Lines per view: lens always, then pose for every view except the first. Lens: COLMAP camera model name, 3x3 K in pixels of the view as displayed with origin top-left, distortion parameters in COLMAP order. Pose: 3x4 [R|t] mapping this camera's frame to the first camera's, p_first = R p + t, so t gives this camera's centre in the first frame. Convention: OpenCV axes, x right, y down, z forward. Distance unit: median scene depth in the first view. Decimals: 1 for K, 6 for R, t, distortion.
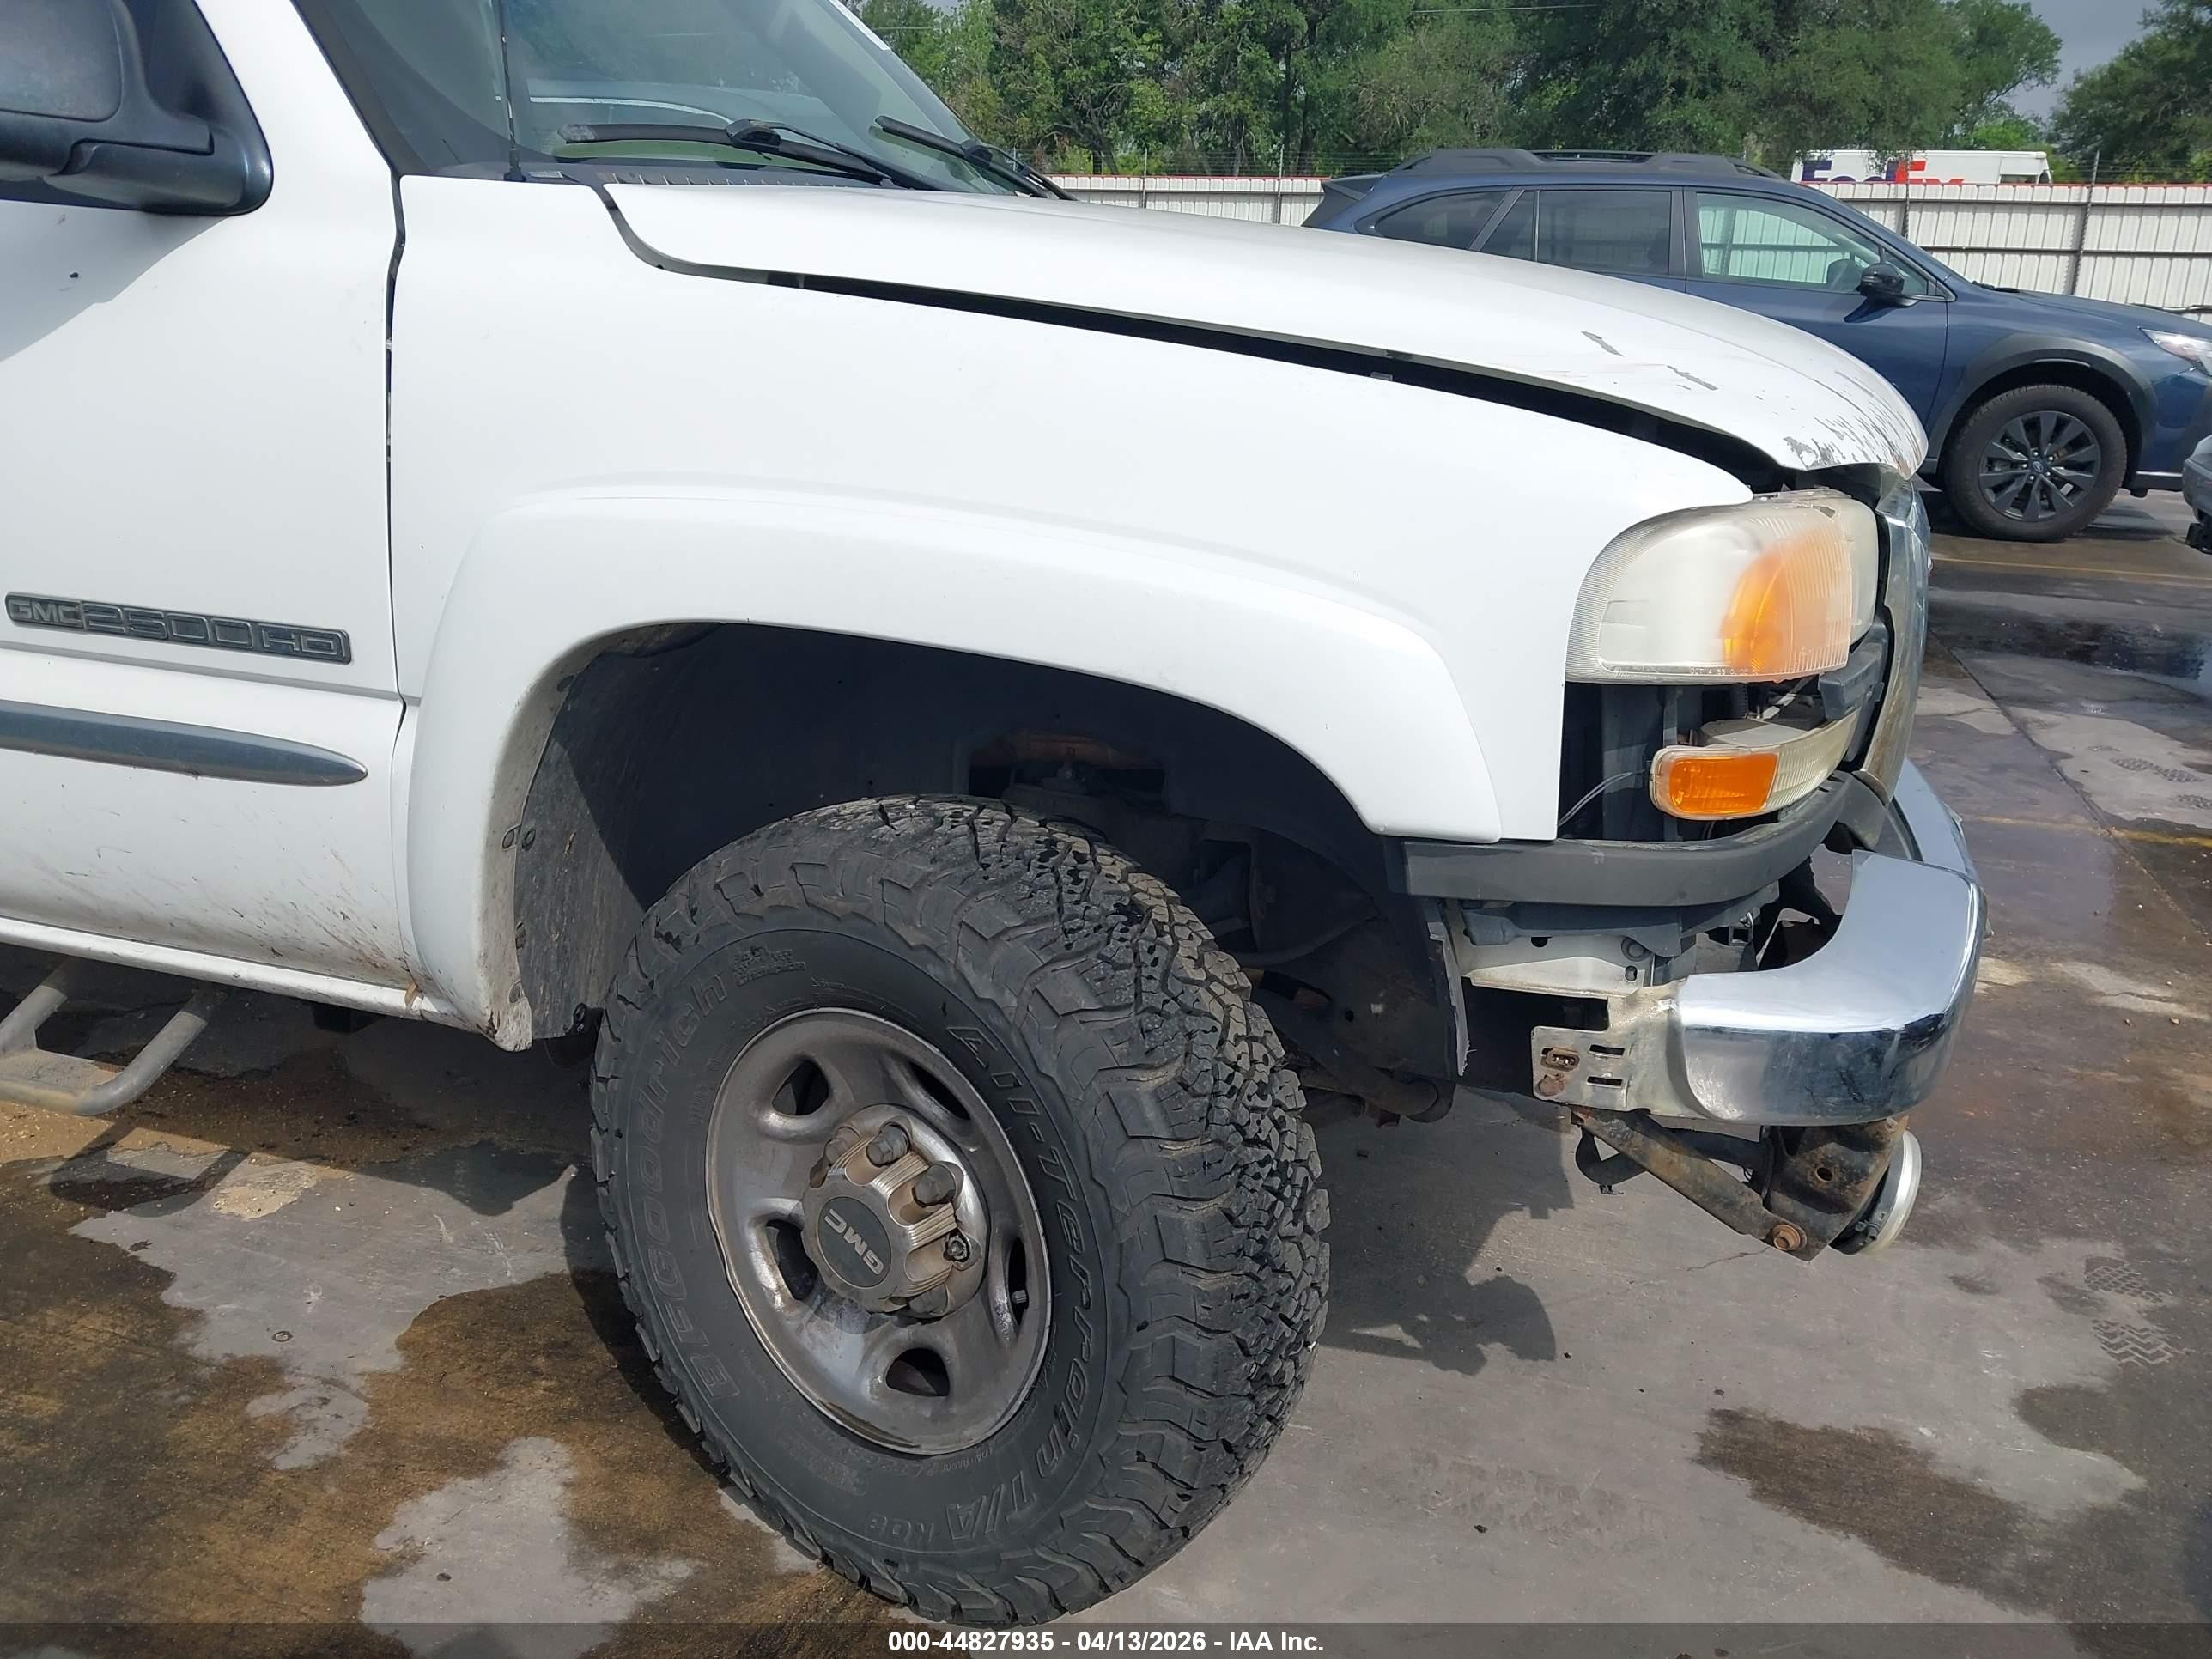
lens RADIAL K [[1792.1, 0, 1106.0], [0, 1792.1, 829.5], [0, 0, 1]] dist [0.004737, 0.001021]
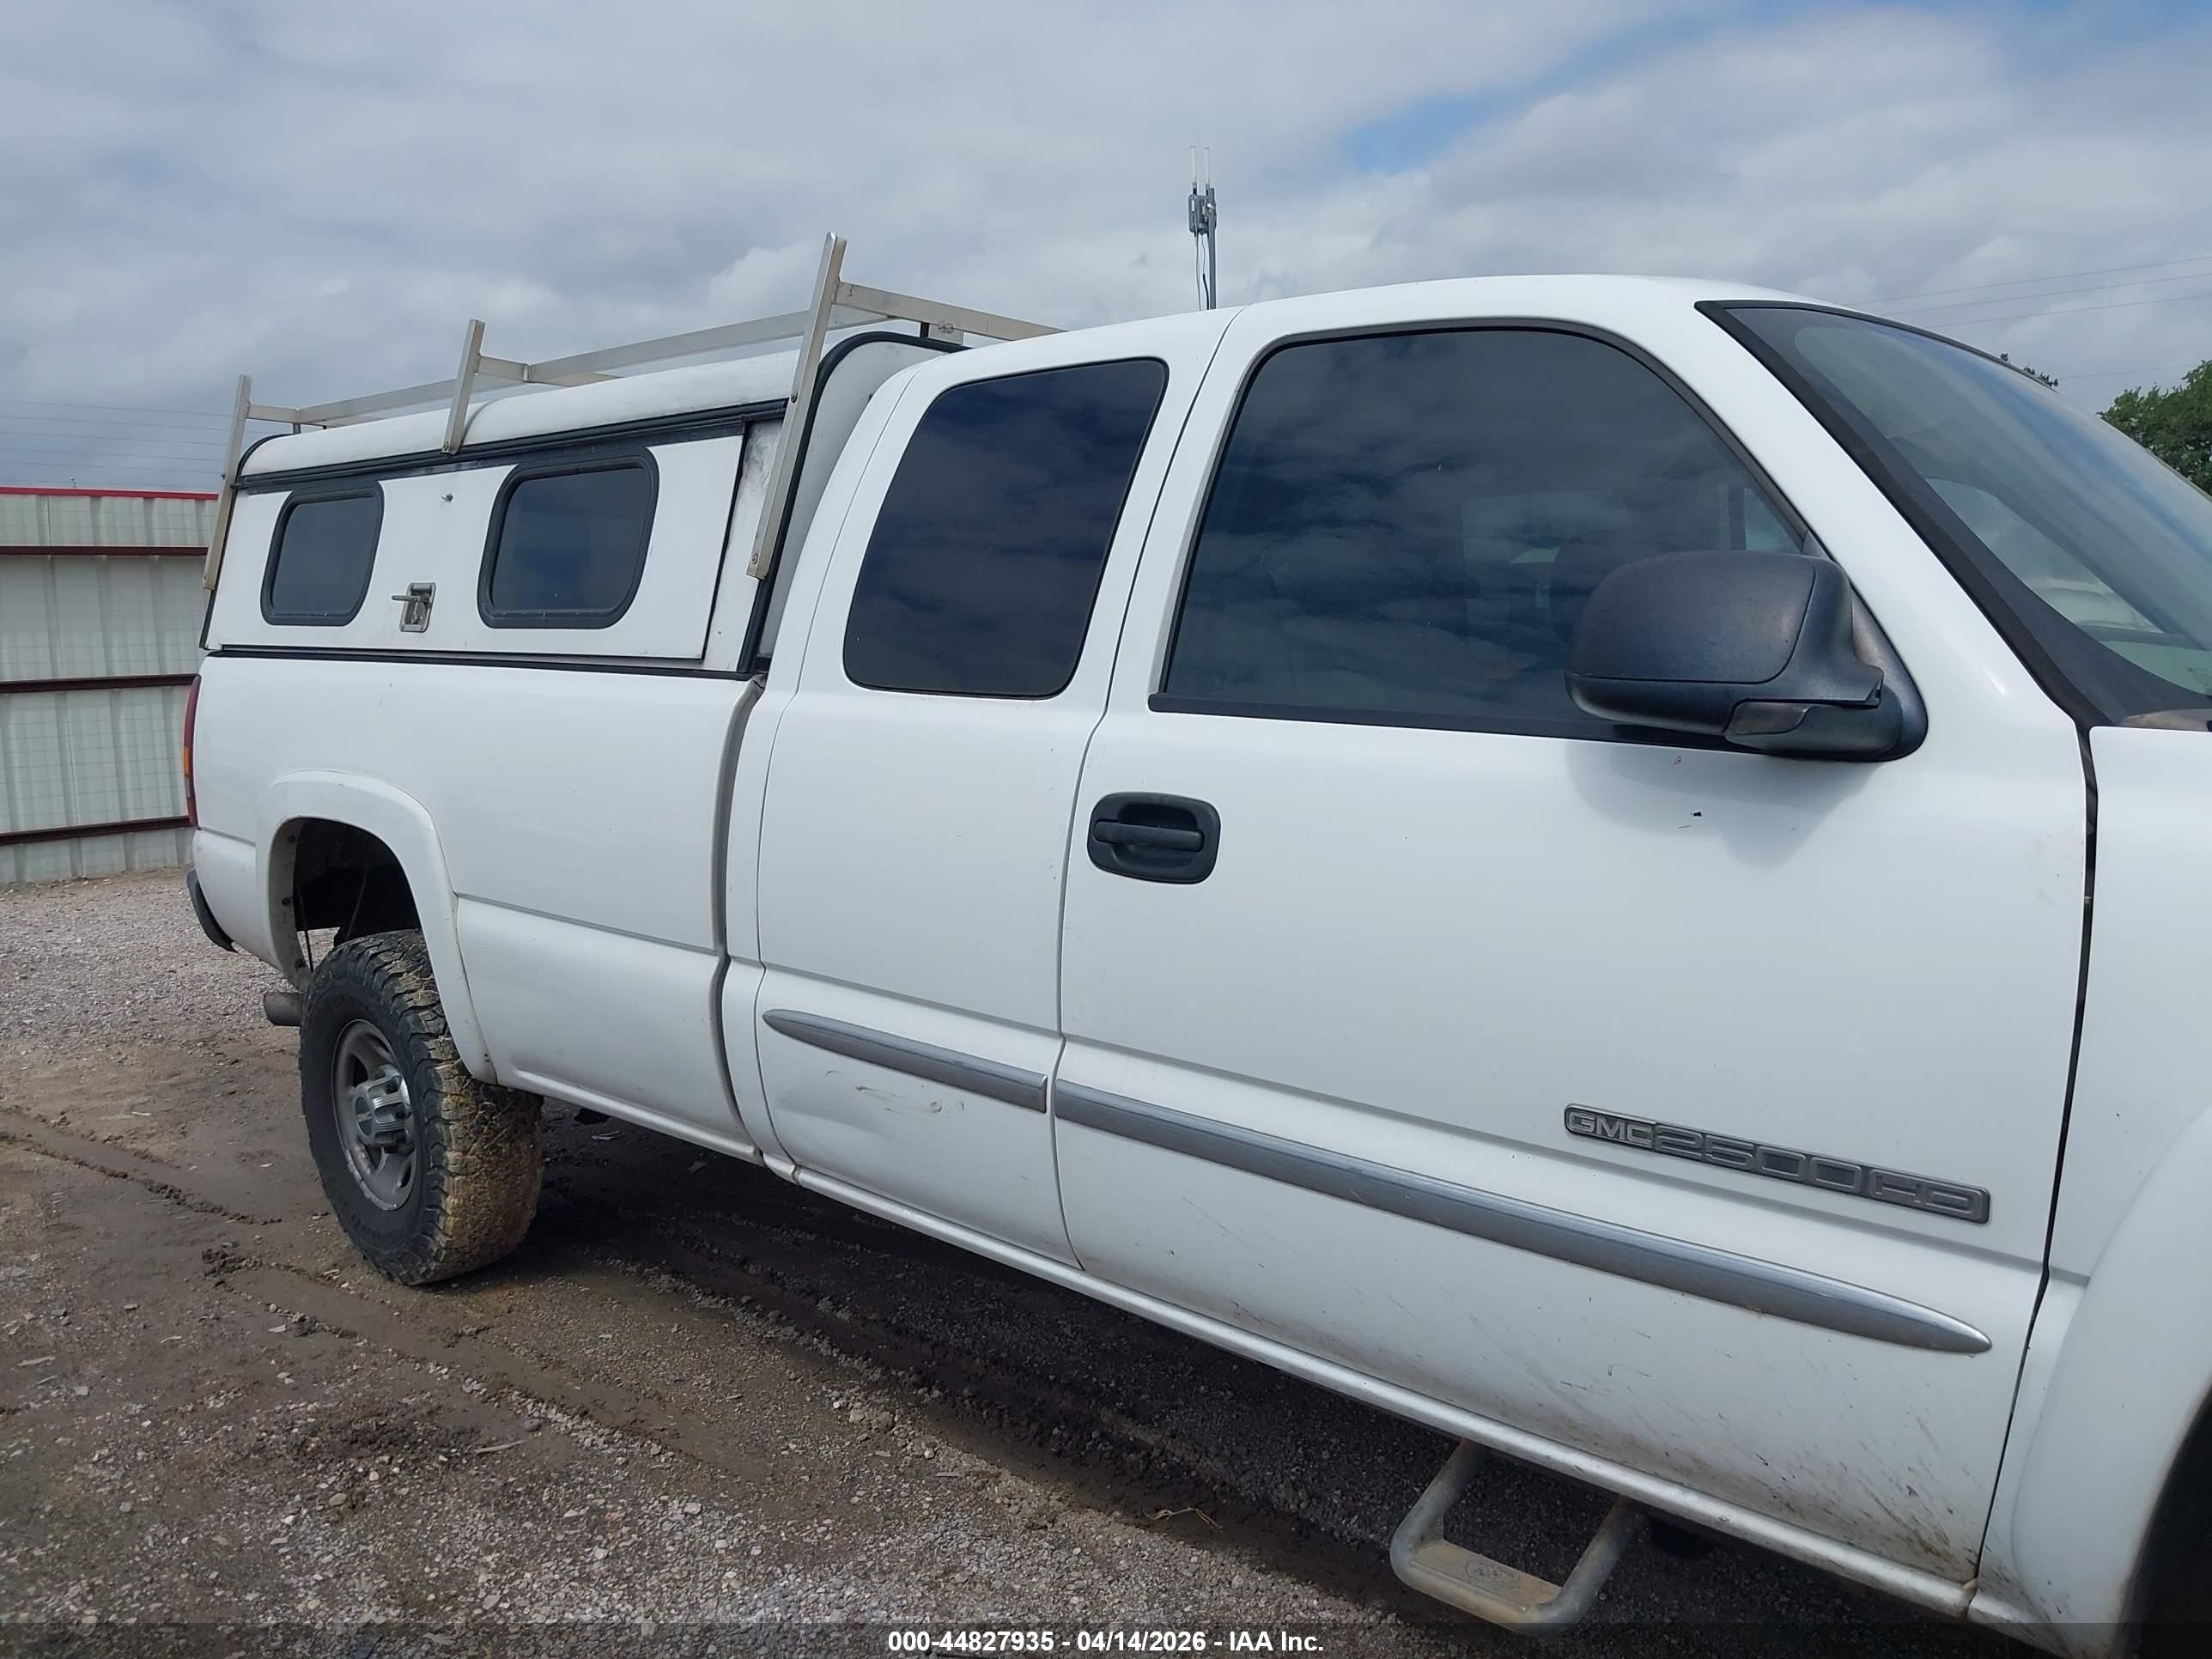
lens RADIAL K [[1792.1, 0, 1106.0], [0, 1792.1, 829.5], [0, 0, 1]] dist [0.004737, 0.001021]
pose [[0.909404, 0.029216, -0.414887, -0.433678], [-0.121395, 0.972739, -0.197588, -0.050188], [0.397805, 0.230053, 0.888159, -0.057066]]
